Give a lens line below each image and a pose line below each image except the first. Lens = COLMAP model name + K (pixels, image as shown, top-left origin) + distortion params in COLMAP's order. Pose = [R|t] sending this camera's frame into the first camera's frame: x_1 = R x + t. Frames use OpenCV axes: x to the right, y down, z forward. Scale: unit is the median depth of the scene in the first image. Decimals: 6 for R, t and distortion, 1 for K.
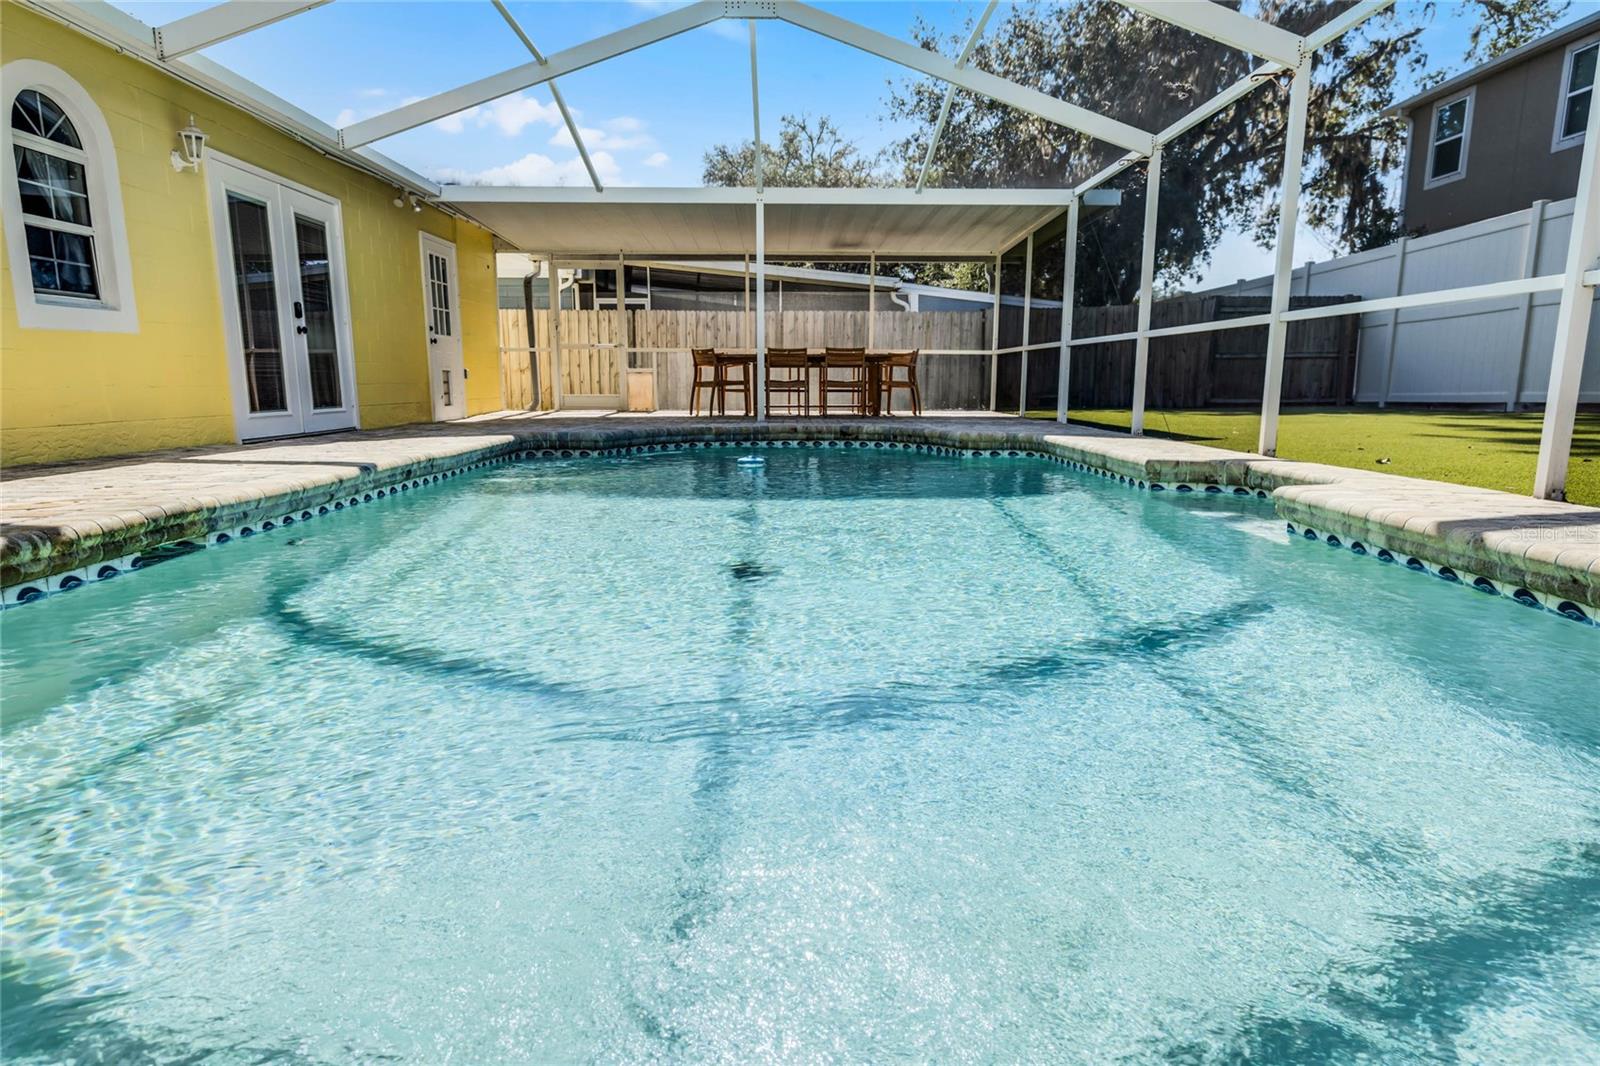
lens RADIAL K [[880.1, 0, 804.4], [0, 880.1, 536.1], [0, 0, 1]] dist [0.009216, 0.001326]
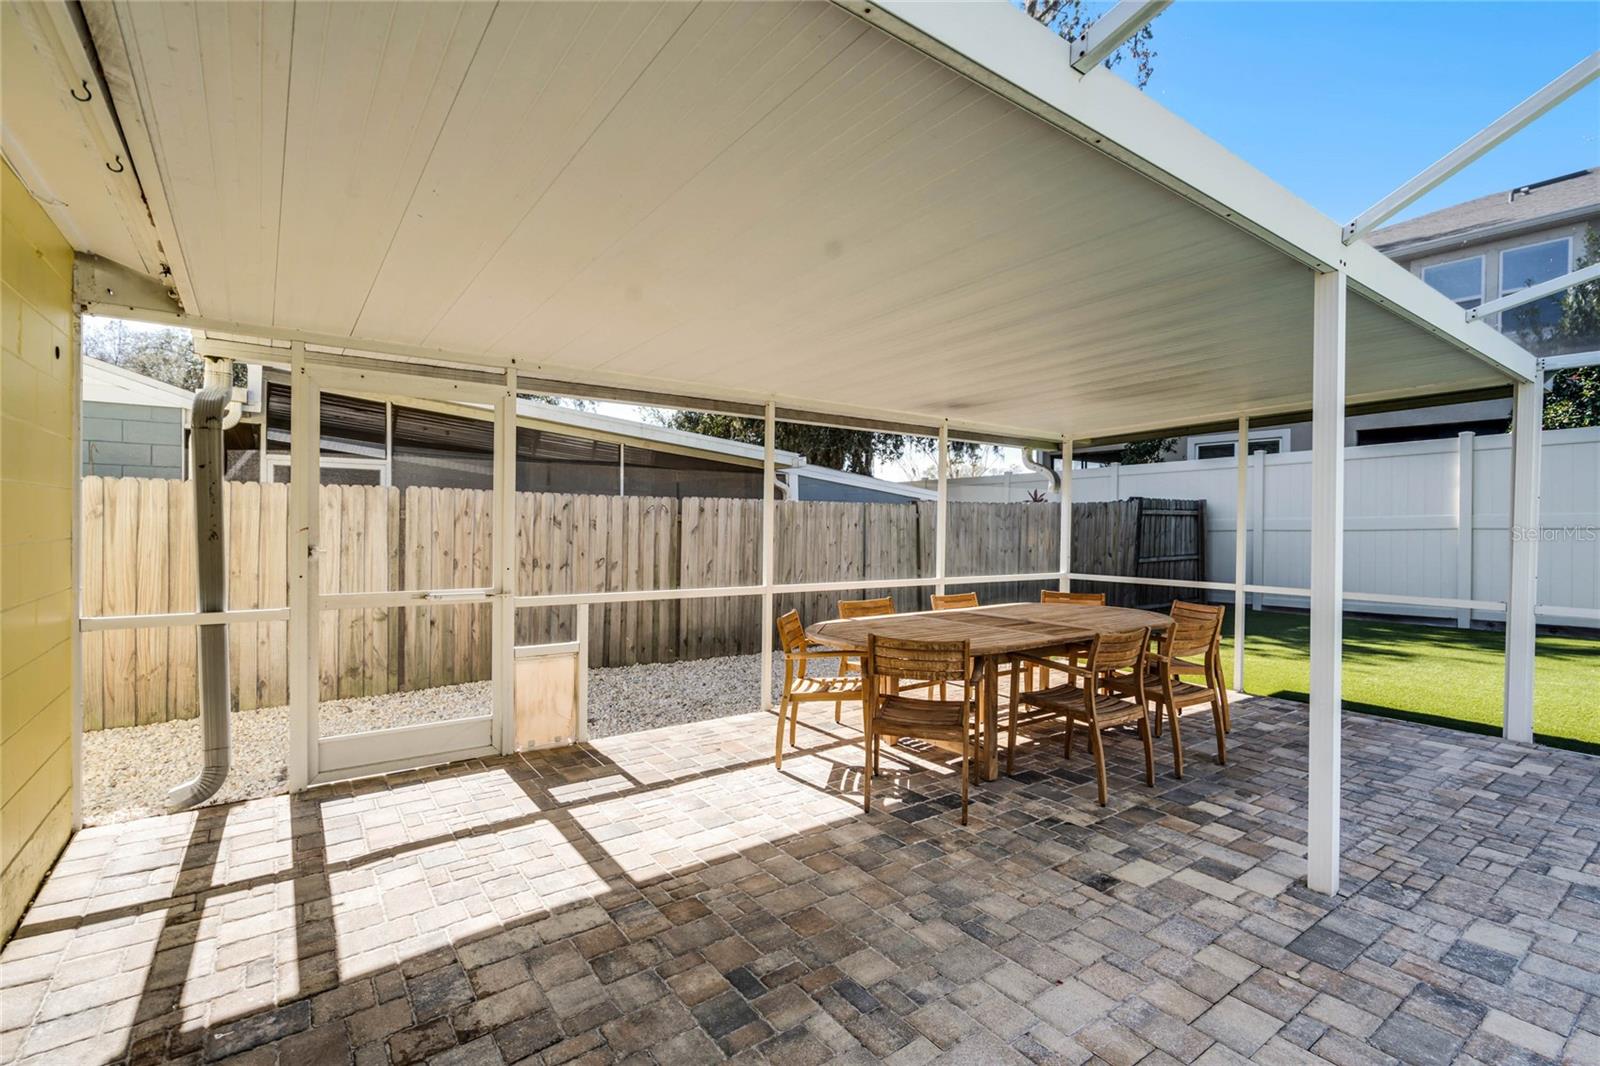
lens RADIAL K [[730.4, 0, 808.3], [0, 730.4, 527.1], [0, 0, 1]] dist [0.004495, 0.000297]
pose [[0.815818, 0.004276, 0.578293, -0.488405], [0.094260, 0.985617, -0.140264, -0.318170], [-0.570576, 0.168940, 0.803681, 1.120179]]
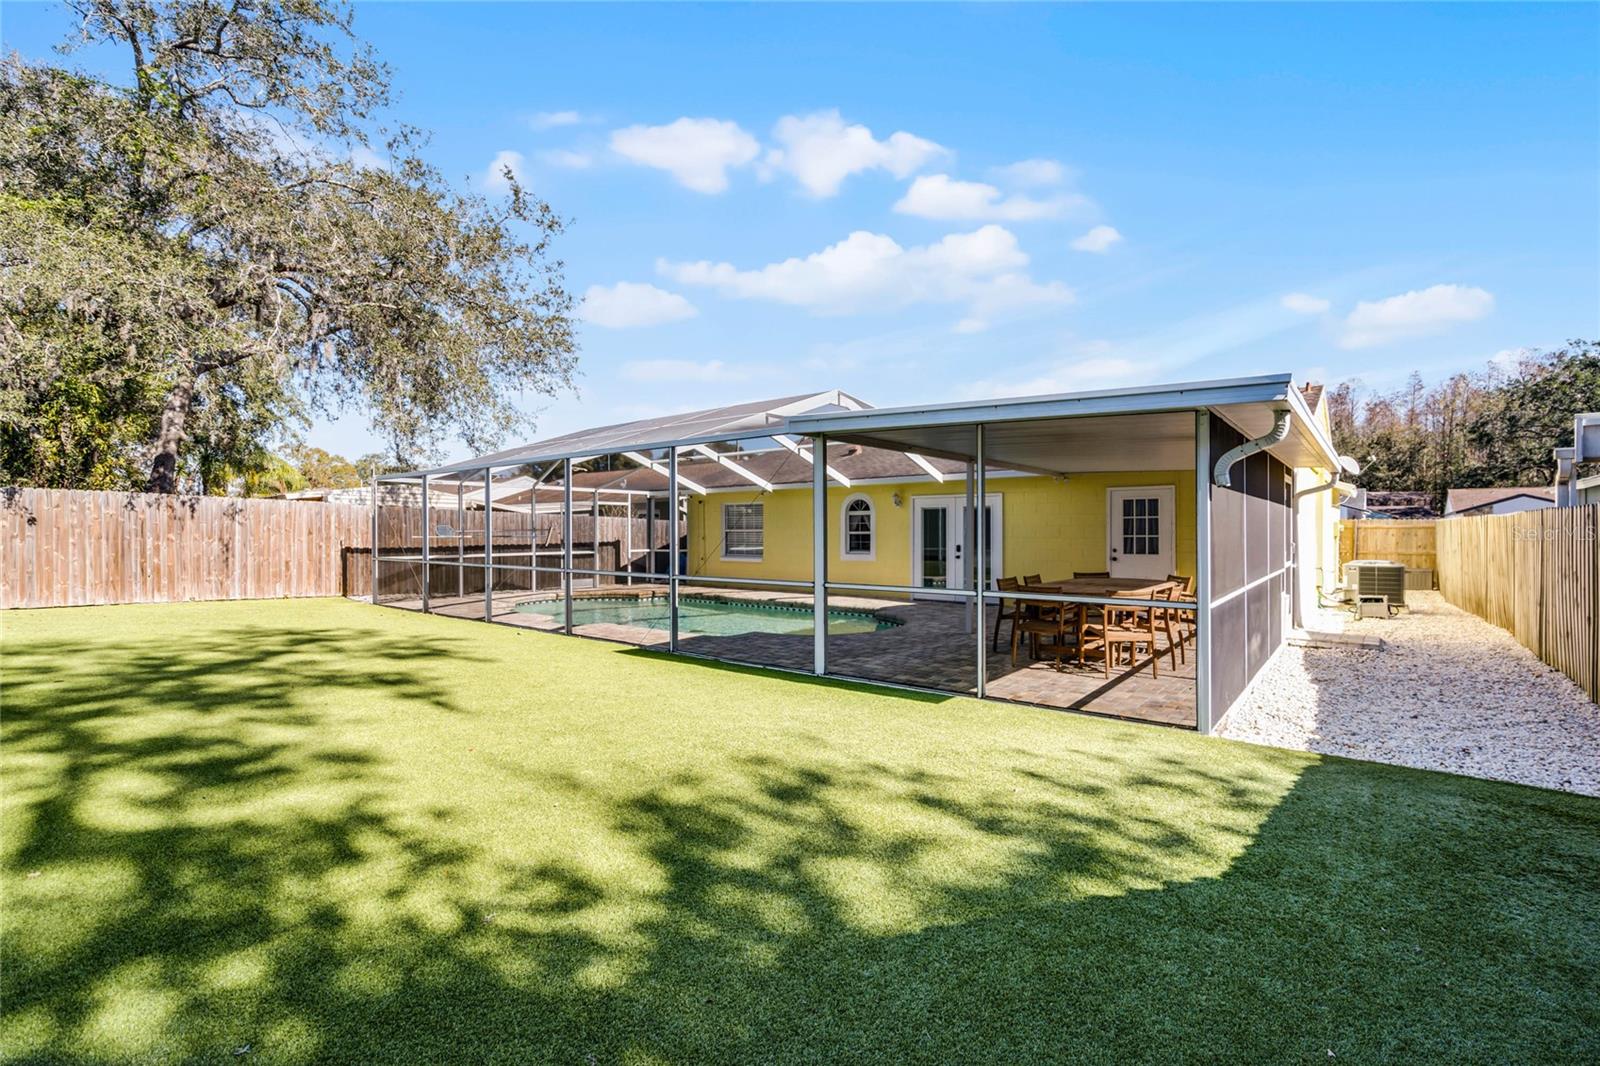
lens RADIAL K [[730.4, 0, 803.4], [0, 730.4, 529.3], [0, 0, 1]] dist [0.004495, 0.000297]
pose [[-0.637852, -0.001249, -0.770158, 1.131095], [-0.135707, 0.984534, 0.110797, -0.455327], [0.758108, 0.175188, -0.628157, 1.857659]]
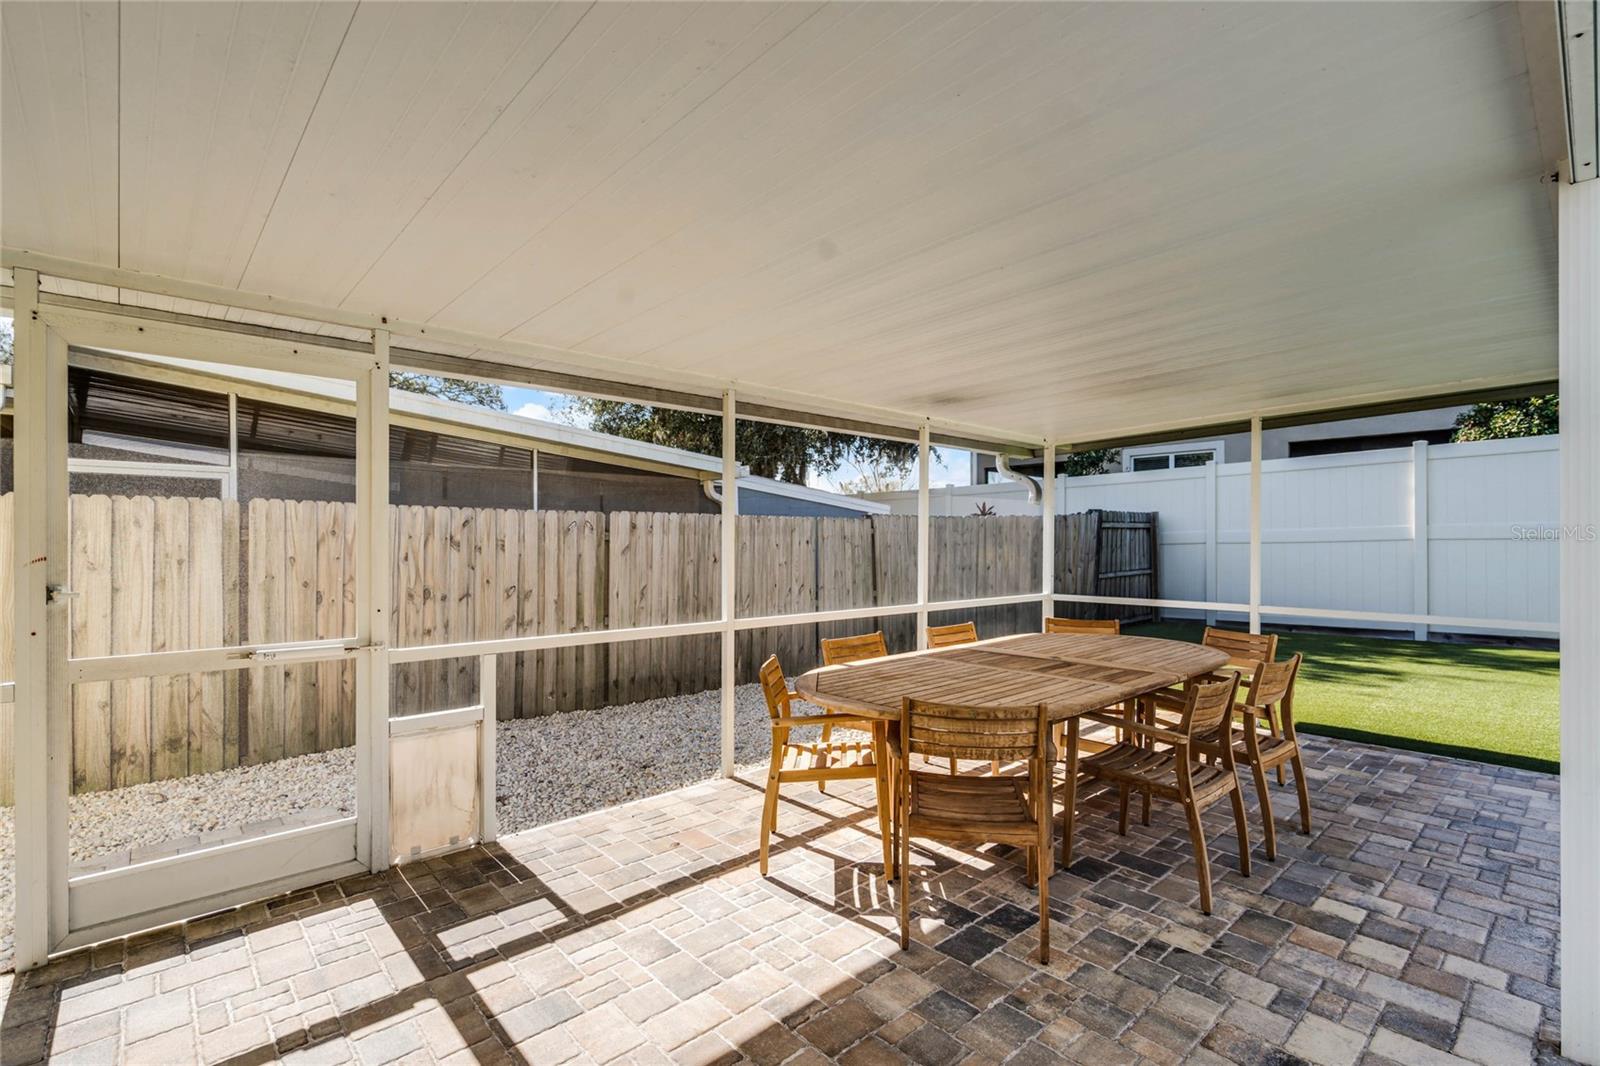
lens RADIAL K [[730.4, 0, 798.6], [0, 730.4, 541.6], [0, 0, 1]] dist [0.004495, 0.000297]
pose [[0.752991, -0.002558, 0.658026, -0.442035], [0.118214, 0.984249, -0.131449, -0.344436], [-0.647325, 0.176768, 0.741433, 1.255751]]
